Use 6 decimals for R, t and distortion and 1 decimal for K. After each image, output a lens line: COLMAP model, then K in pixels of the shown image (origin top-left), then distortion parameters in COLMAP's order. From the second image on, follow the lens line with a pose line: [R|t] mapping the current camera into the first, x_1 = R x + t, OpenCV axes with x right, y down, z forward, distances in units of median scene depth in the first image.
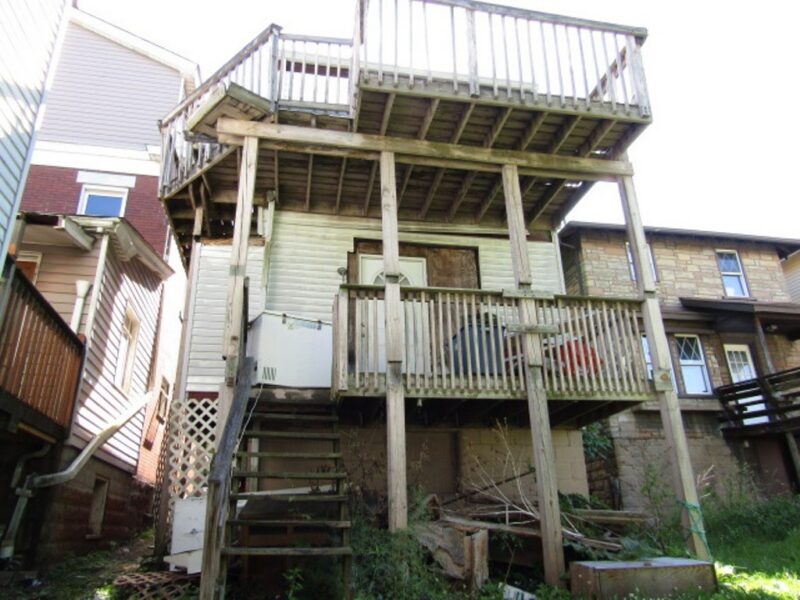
lens RADIAL K [[562.4, 0, 400.8], [0, 562.4, 303.7], [0, 0, 1]] dist [-0.013415, -0.000748]
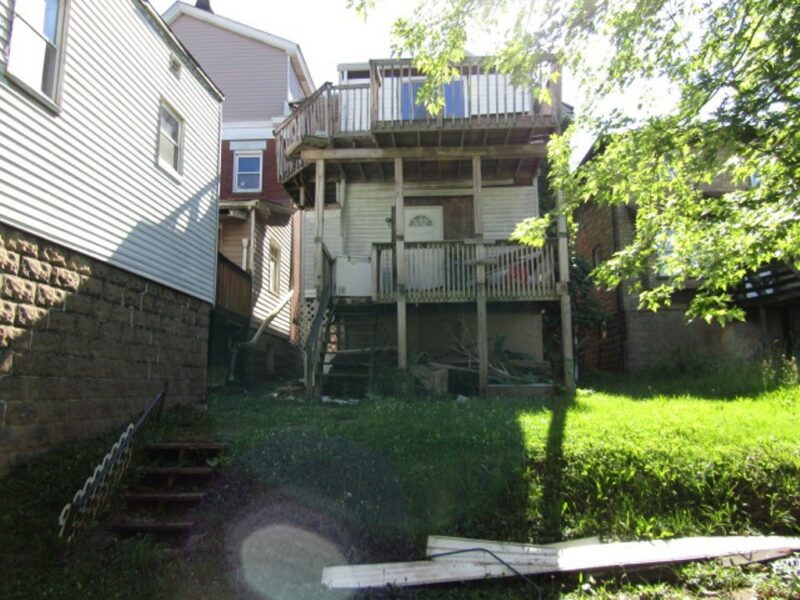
lens RADIAL K [[562.4, 0, 400.8], [0, 562.4, 303.7], [0, 0, 1]] dist [-0.013415, -0.000748]
pose [[0.966665, -0.019279, -0.255317, 0.392026], [0.080034, 0.969947, 0.229777, -0.224400], [0.243214, -0.242551, 0.939157, -0.656925]]
